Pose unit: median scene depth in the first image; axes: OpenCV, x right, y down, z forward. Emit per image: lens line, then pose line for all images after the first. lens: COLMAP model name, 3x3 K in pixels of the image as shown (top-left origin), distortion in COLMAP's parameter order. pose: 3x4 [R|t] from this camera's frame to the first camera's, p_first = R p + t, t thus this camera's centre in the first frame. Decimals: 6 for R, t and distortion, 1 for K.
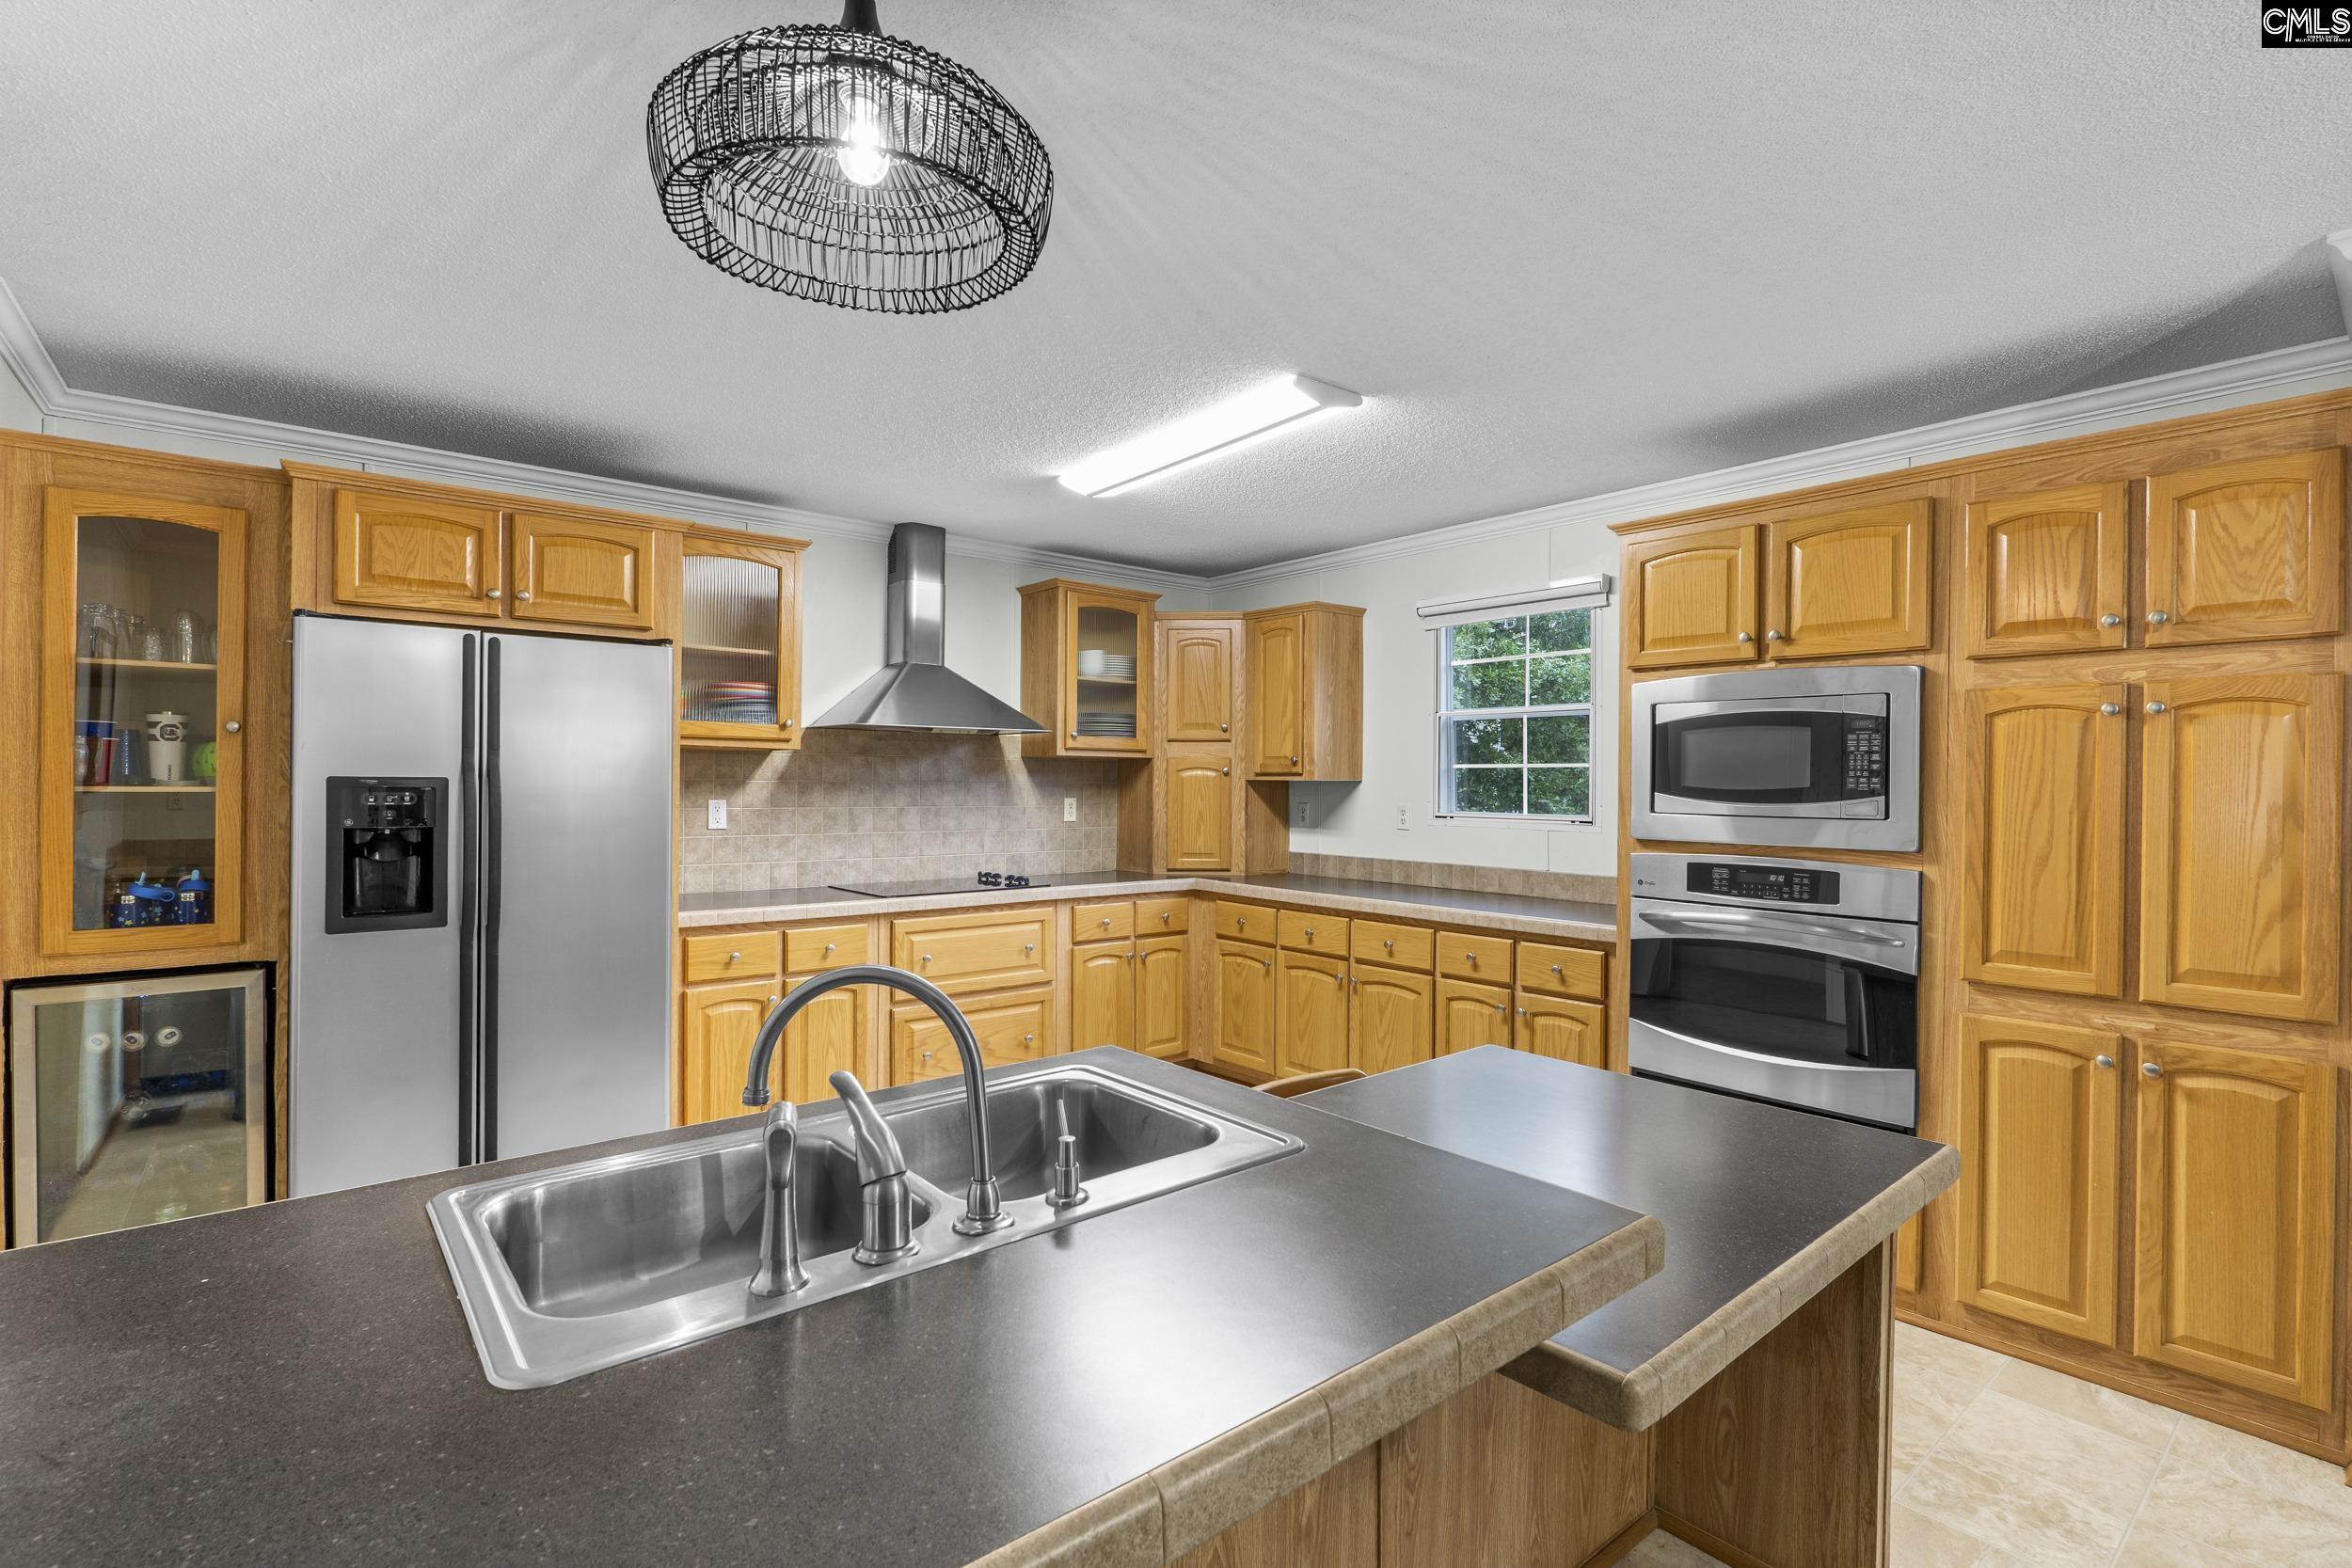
lens RADIAL K [[1077.7, 0, 1165.6], [0, 1077.7, 783.3], [0, 0, 1]] dist [-0.012077, 0.000820]
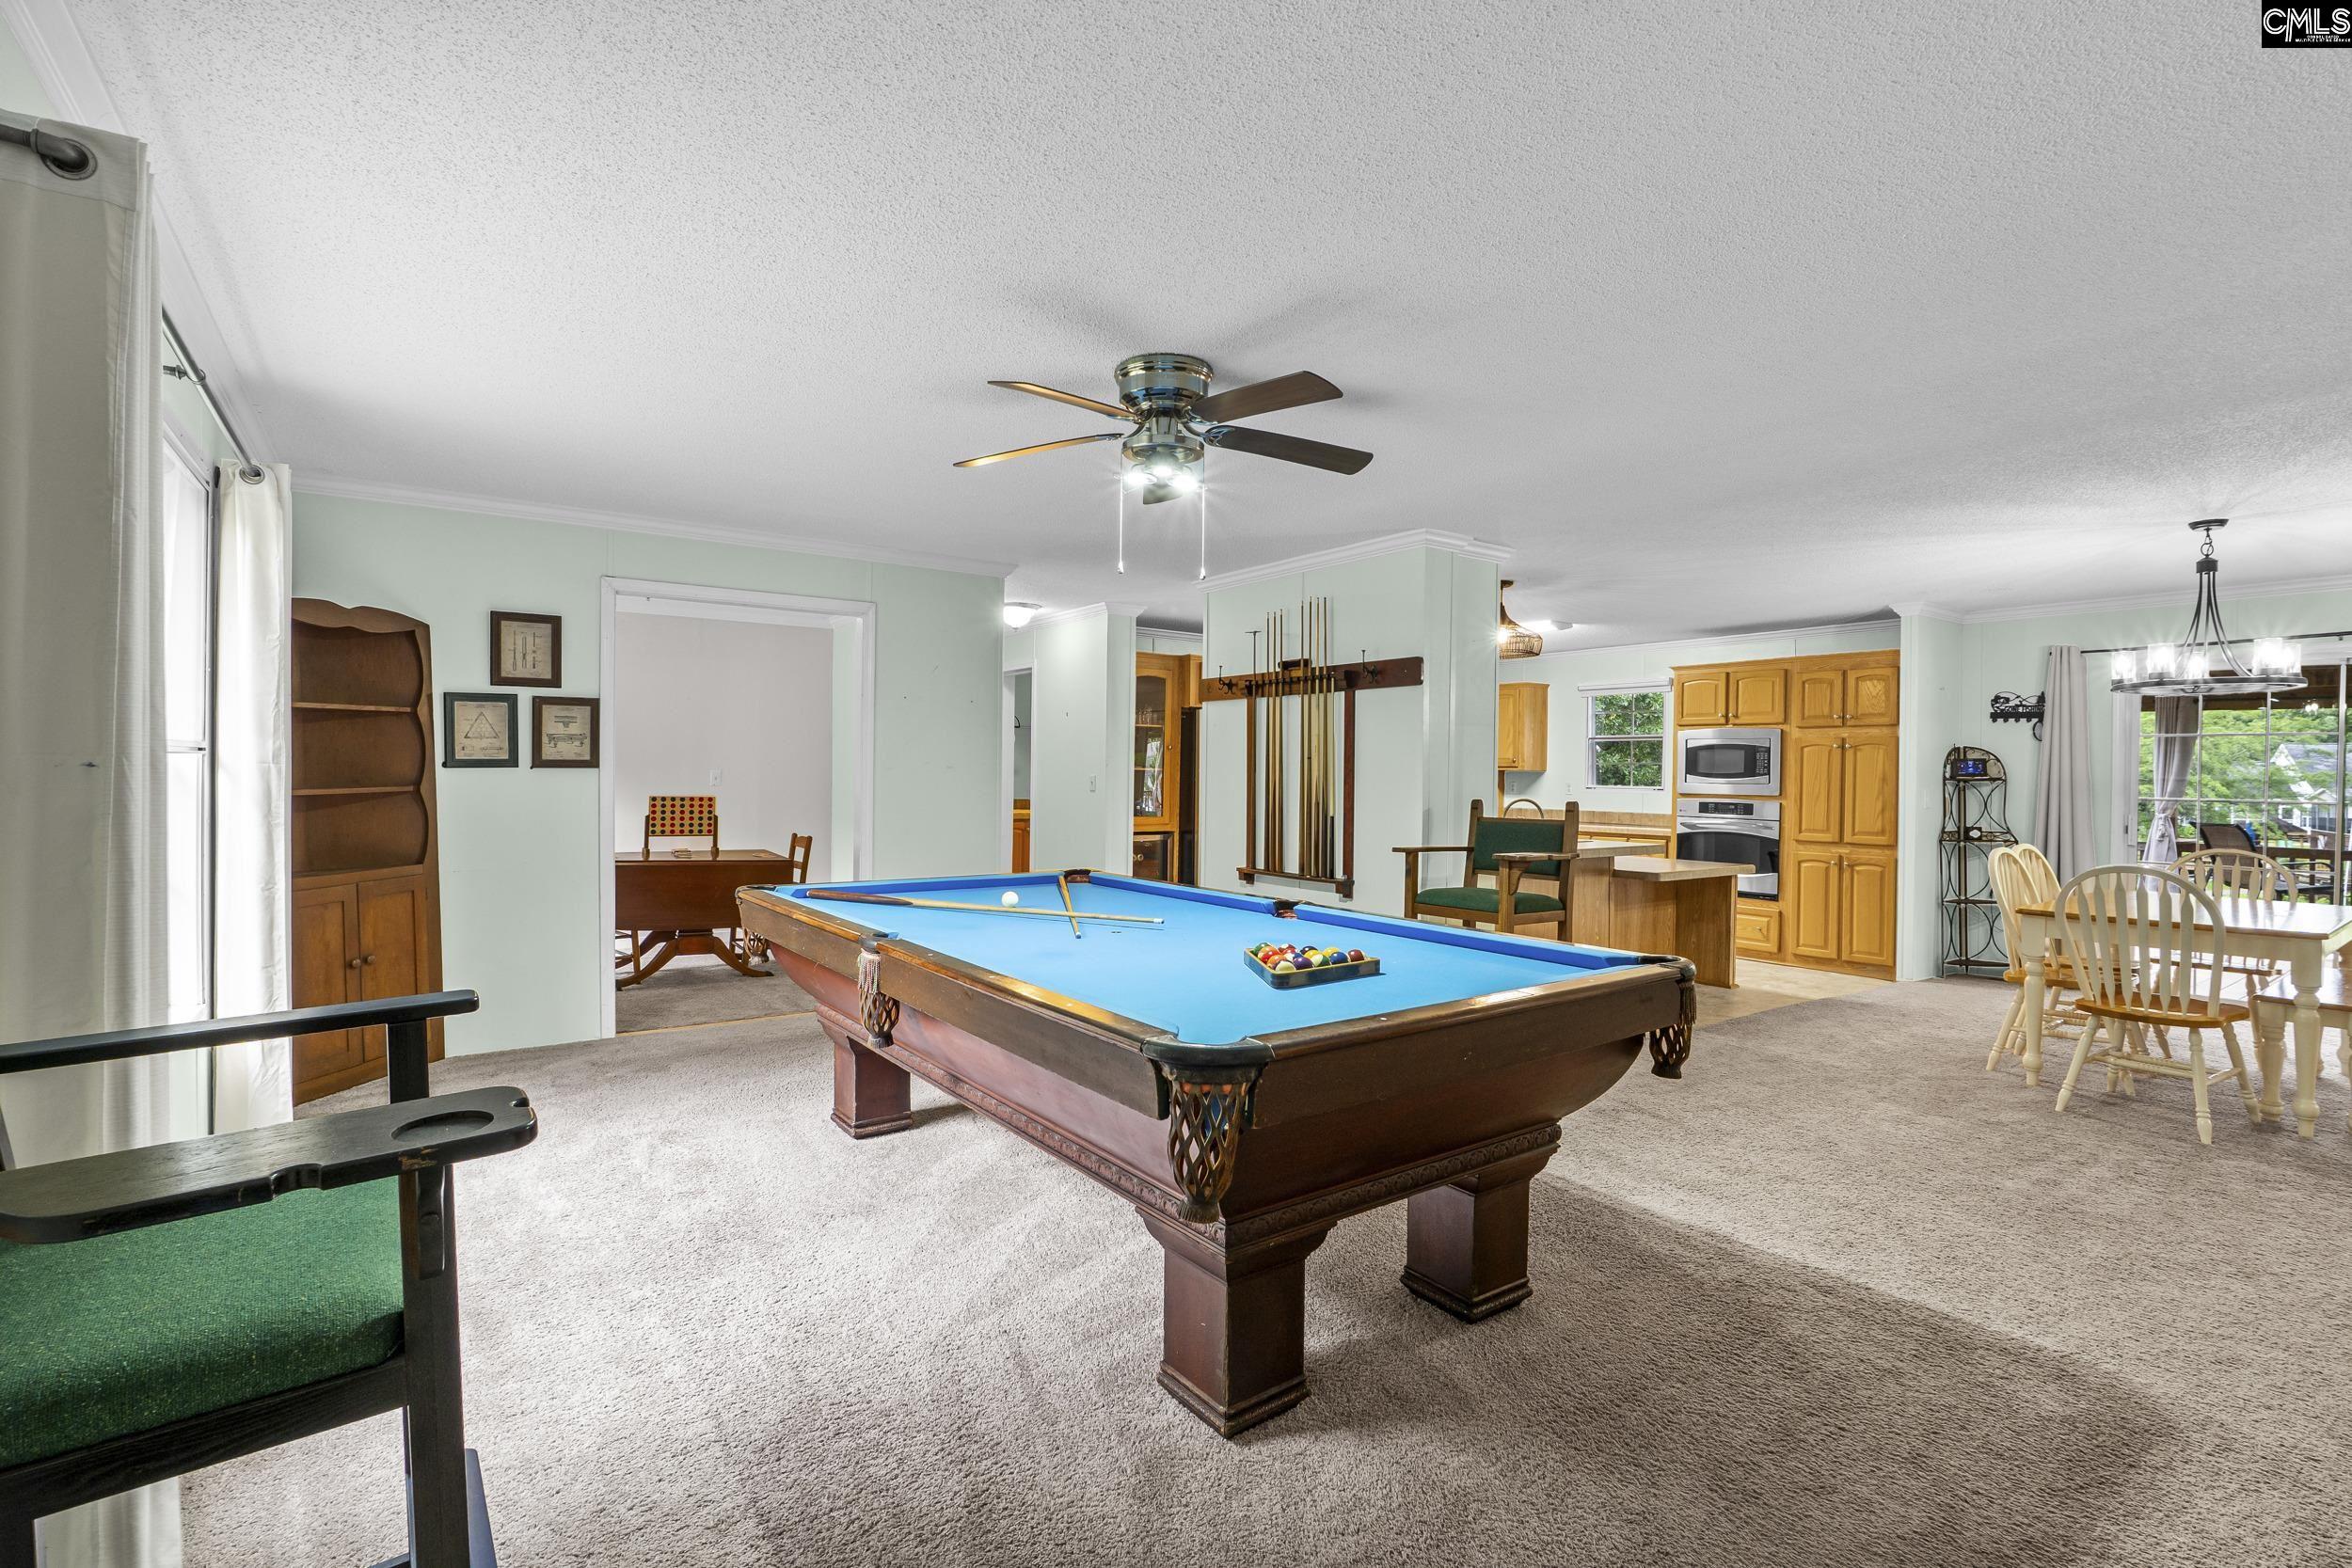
lens RADIAL K [[1077.7, 0, 1165.6], [0, 1077.7, 783.3], [0, 0, 1]] dist [-0.012077, 0.000820]
pose [[0.997294, 0.006771, -0.073204, -0.448646], [-0.006376, 0.999964, 0.005625, 0.017412], [0.073239, -0.005143, 0.997301, -1.241365]]
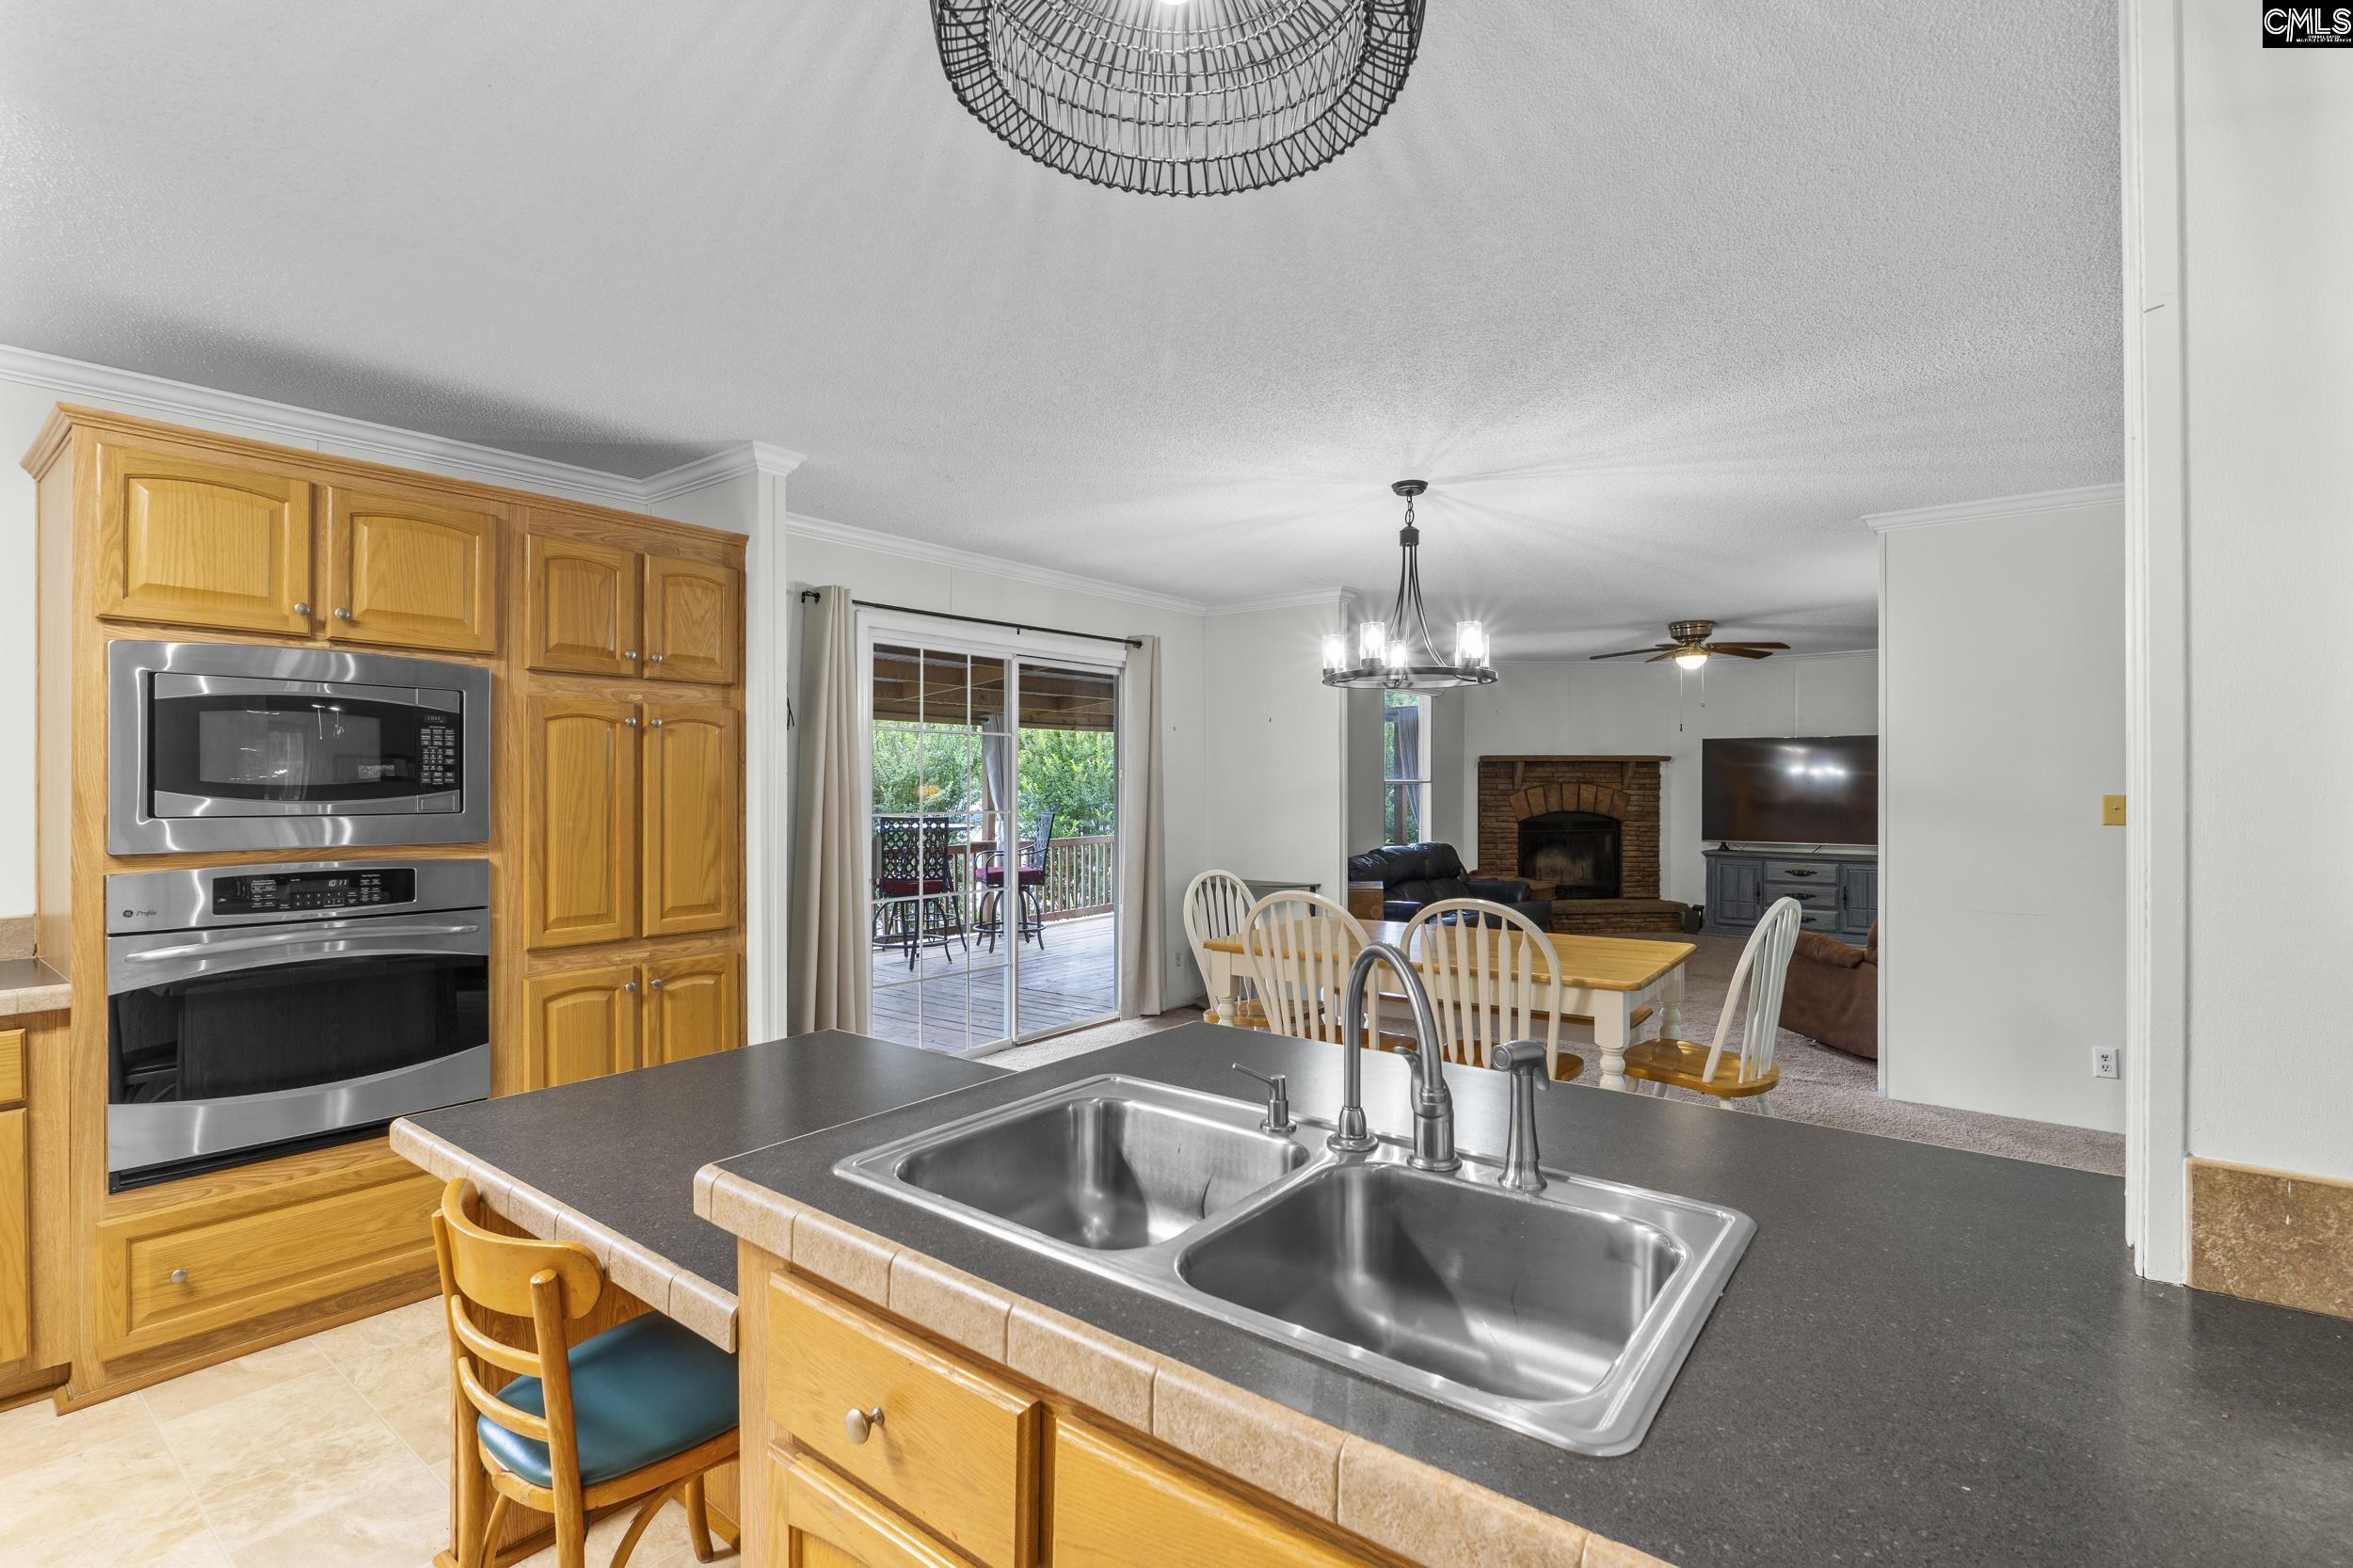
lens RADIAL K [[1066.9, 0, 1170.5], [0, 1066.9, 786.2], [0, 0, 1]] dist [-0.009672, 0.000083]
pose [[-0.215408, -0.008356, 0.976488, -0.319078], [0.001579, 0.999959, 0.008905, 0.000154], [-0.976523, 0.003460, -0.215386, 0.361318]]
